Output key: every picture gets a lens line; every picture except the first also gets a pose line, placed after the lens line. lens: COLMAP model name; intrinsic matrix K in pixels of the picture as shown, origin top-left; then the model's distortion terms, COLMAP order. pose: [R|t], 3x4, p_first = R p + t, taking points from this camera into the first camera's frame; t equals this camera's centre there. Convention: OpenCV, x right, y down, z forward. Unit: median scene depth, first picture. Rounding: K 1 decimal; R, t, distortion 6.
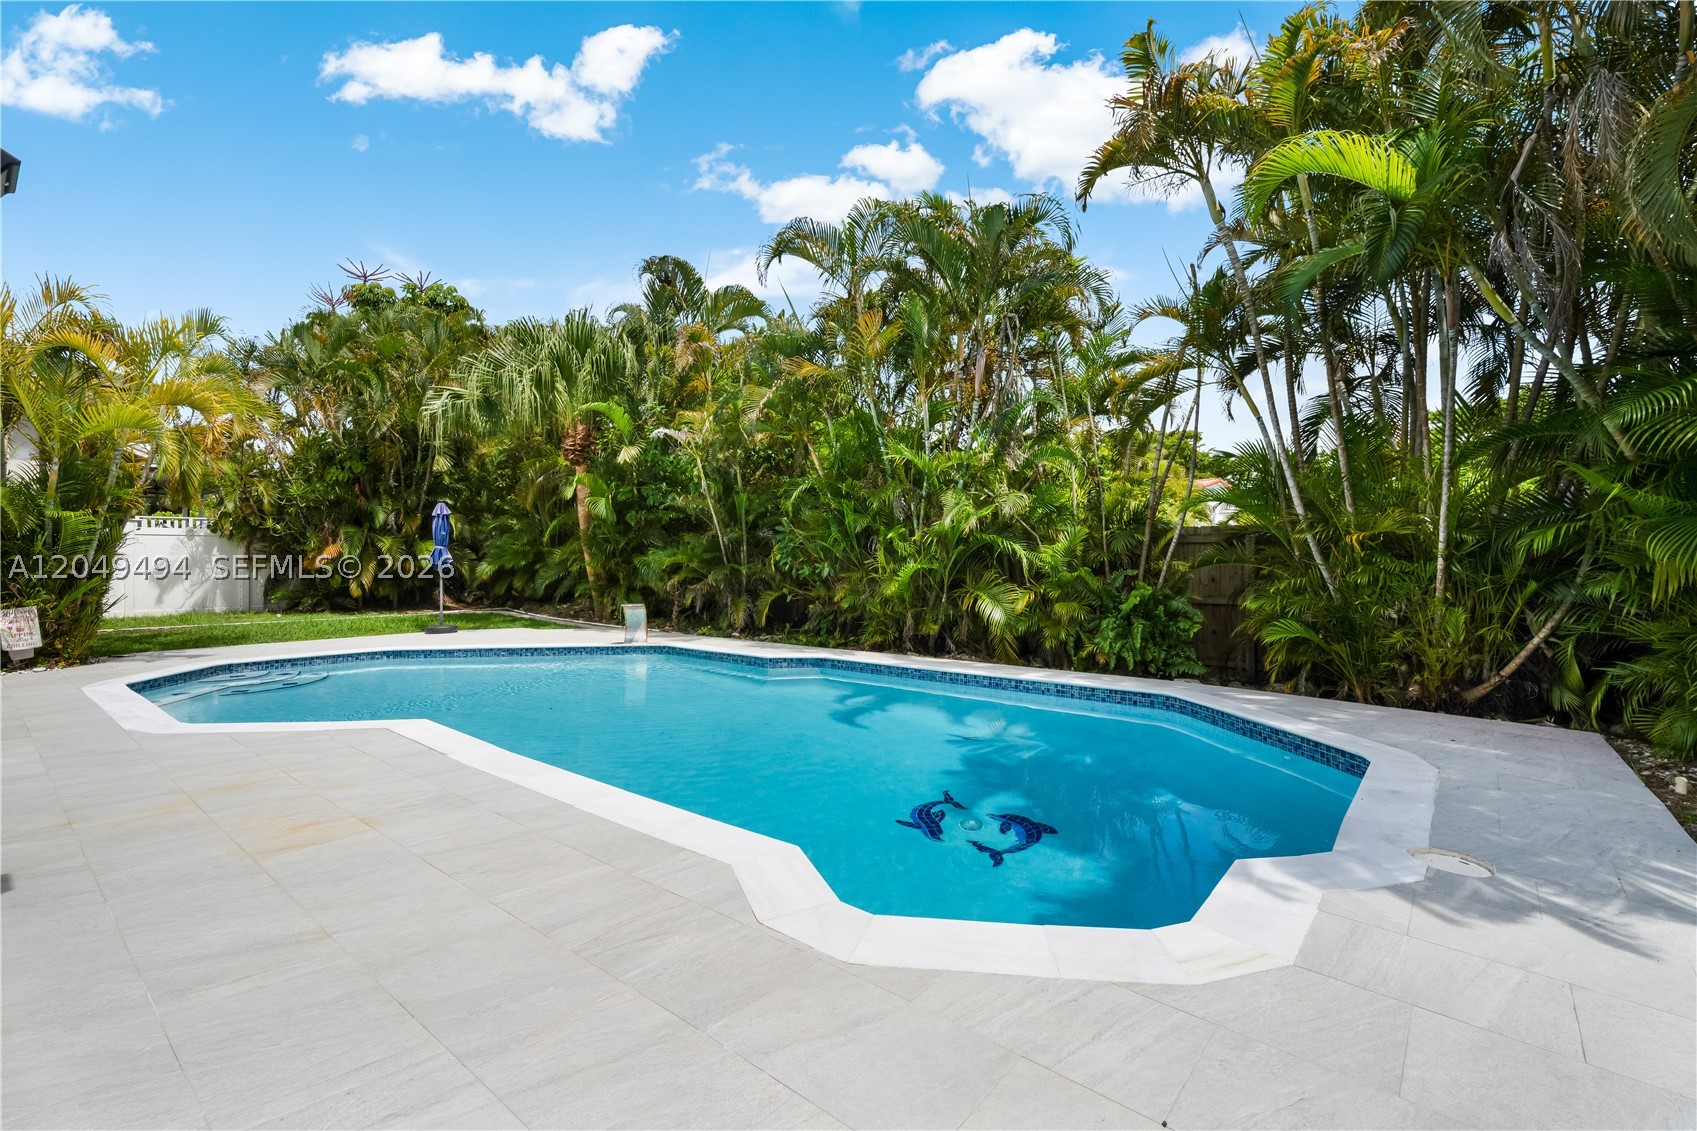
lens RADIAL K [[751.6, 0, 843.4], [0, 751.6, 554.5], [0, 0, 1]] dist [0.003768, -0.001259]
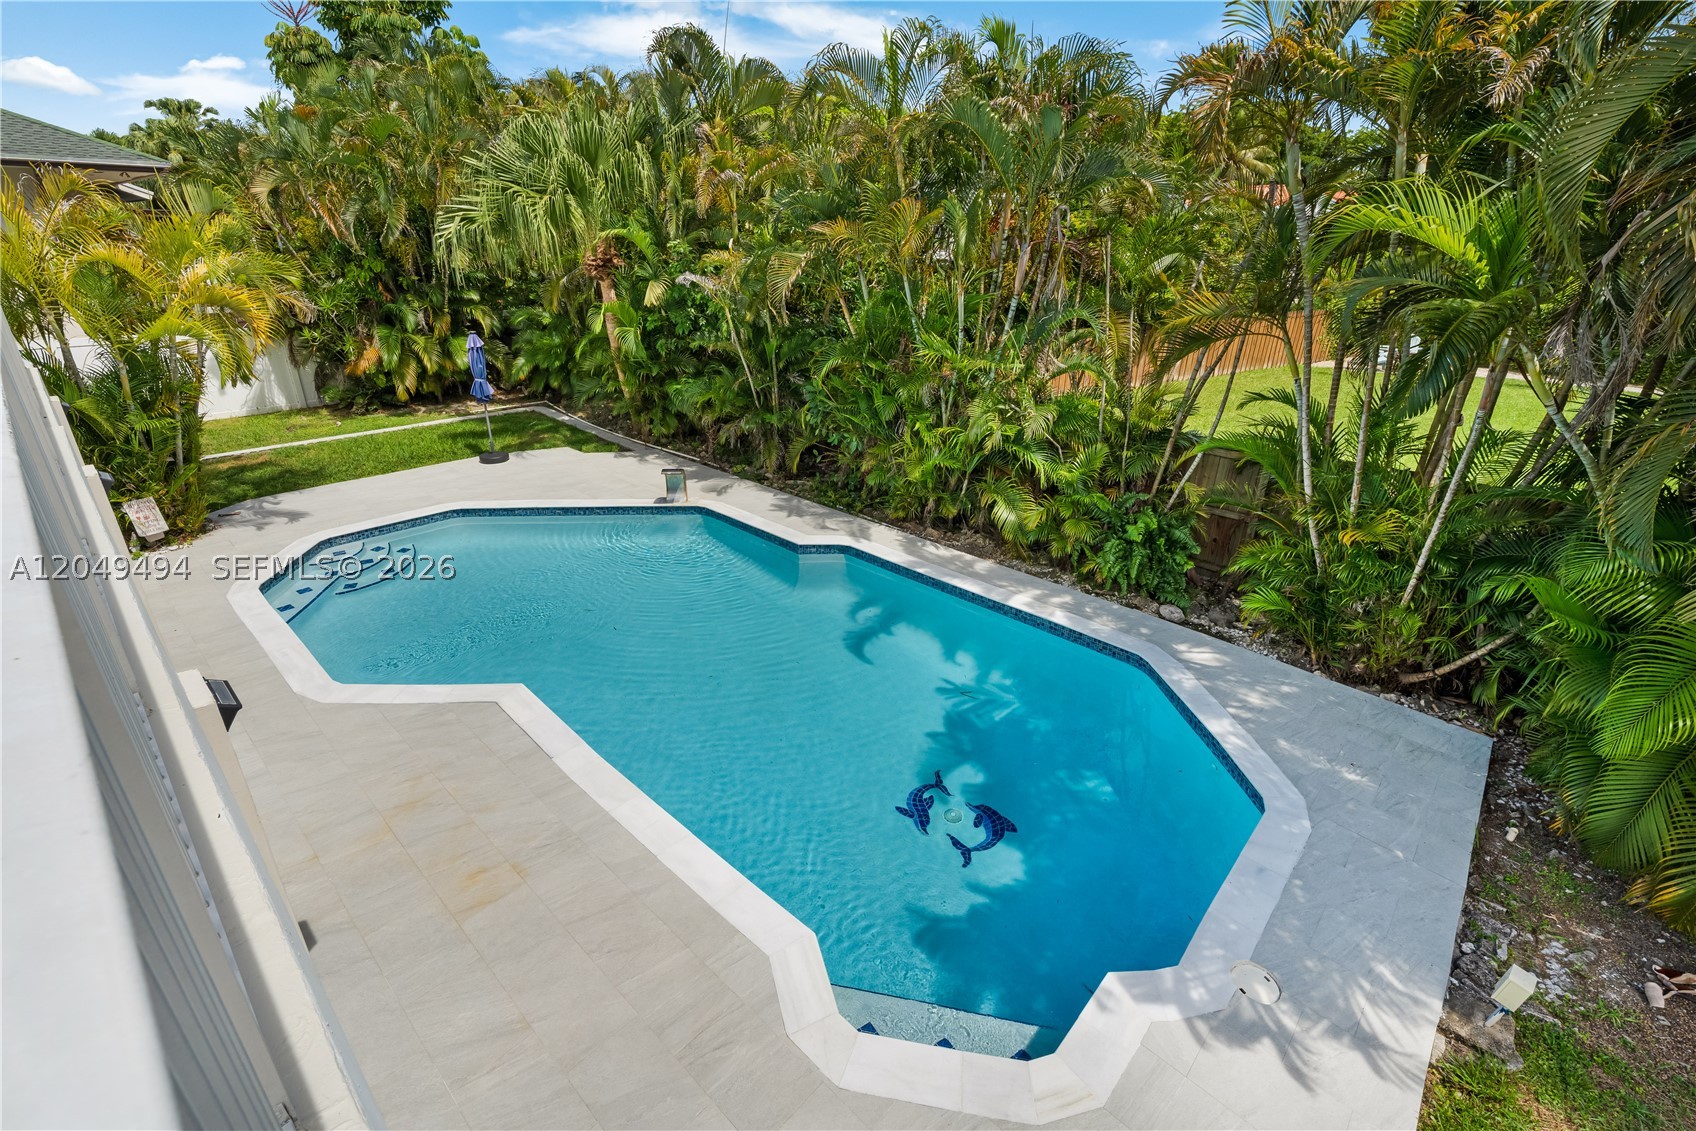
lens RADIAL K [[751.2, 0, 840.6], [0, 751.2, 569.8], [0, 0, 1]] dist [0.003768, -0.001259]
pose [[0.998481, 0.036282, -0.041469, 0.009154], [-0.016471, 0.914724, 0.403743, -0.297195], [0.052581, -0.402447, 0.913932, -0.020150]]
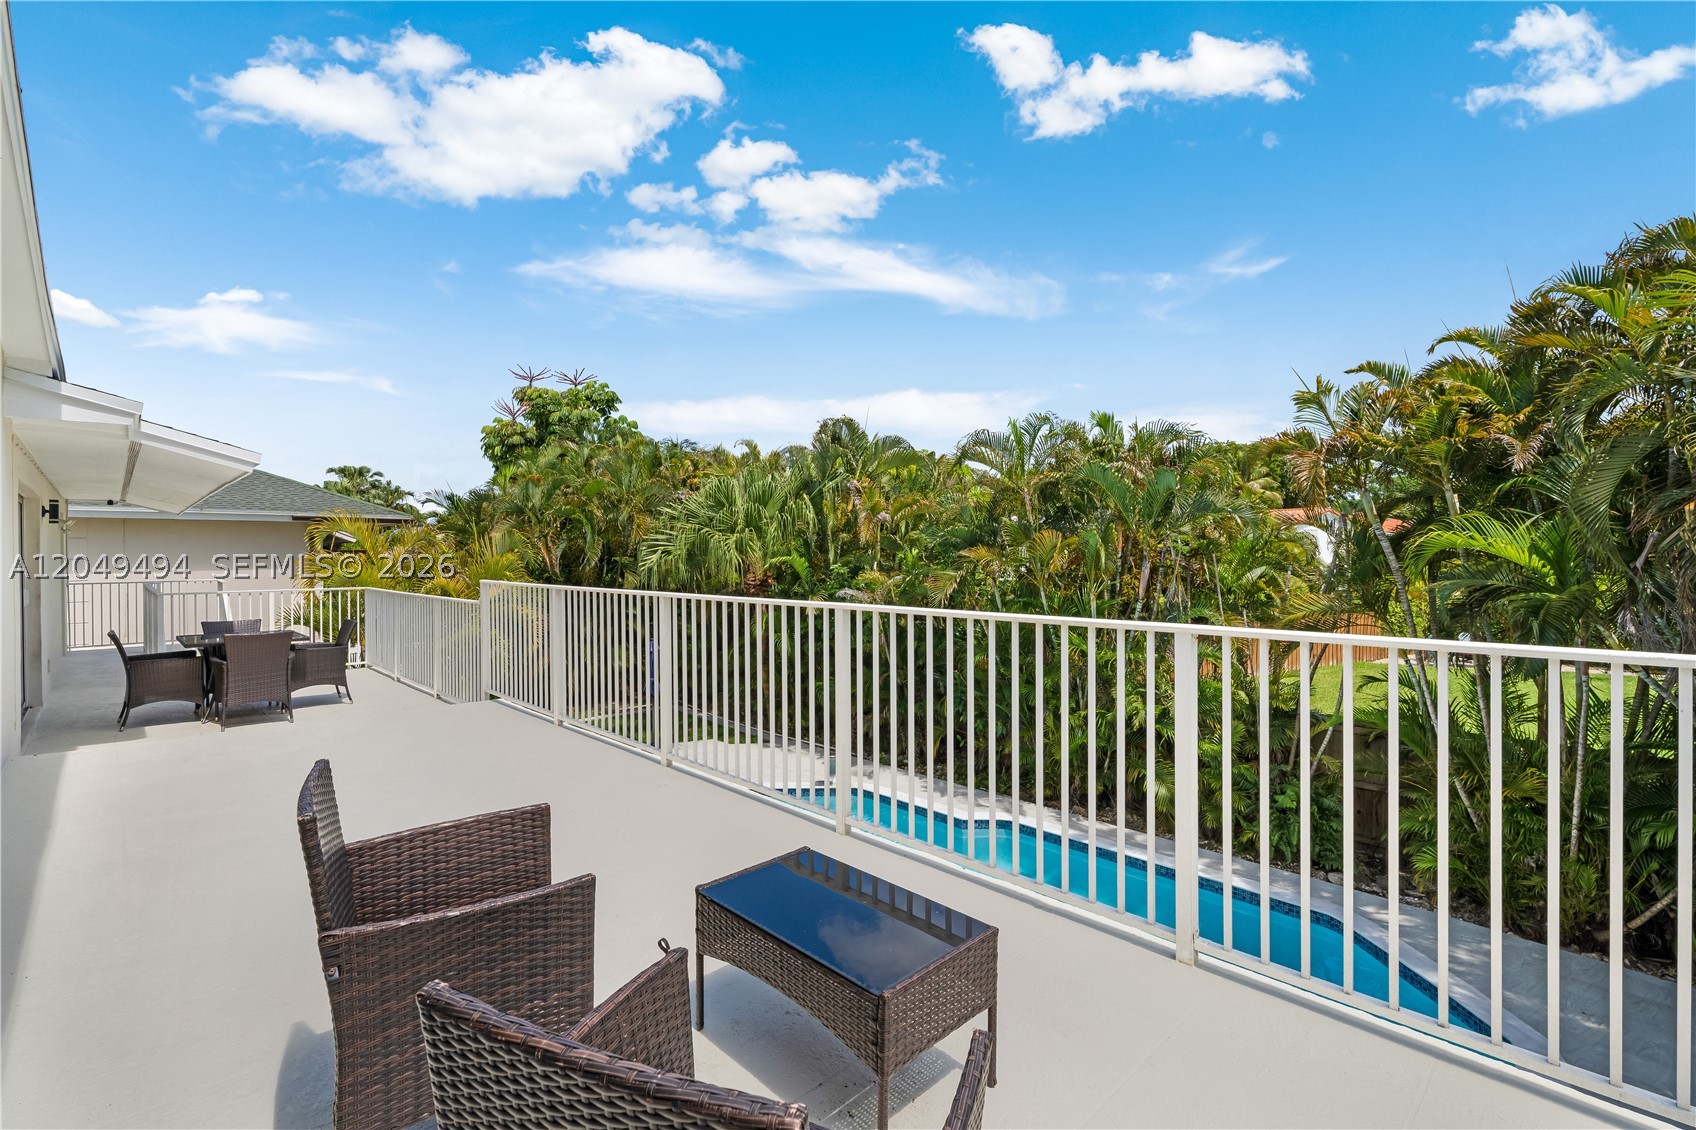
lens RADIAL K [[751.2, 0, 855.4], [0, 751.2, 564.5], [0, 0, 1]] dist [0.003768, -0.001259]
pose [[0.995911, -0.002619, -0.090307, -0.172157], [0.003265, 0.999970, 0.007003, -0.299094], [0.090286, -0.007269, 0.995889, -0.213270]]
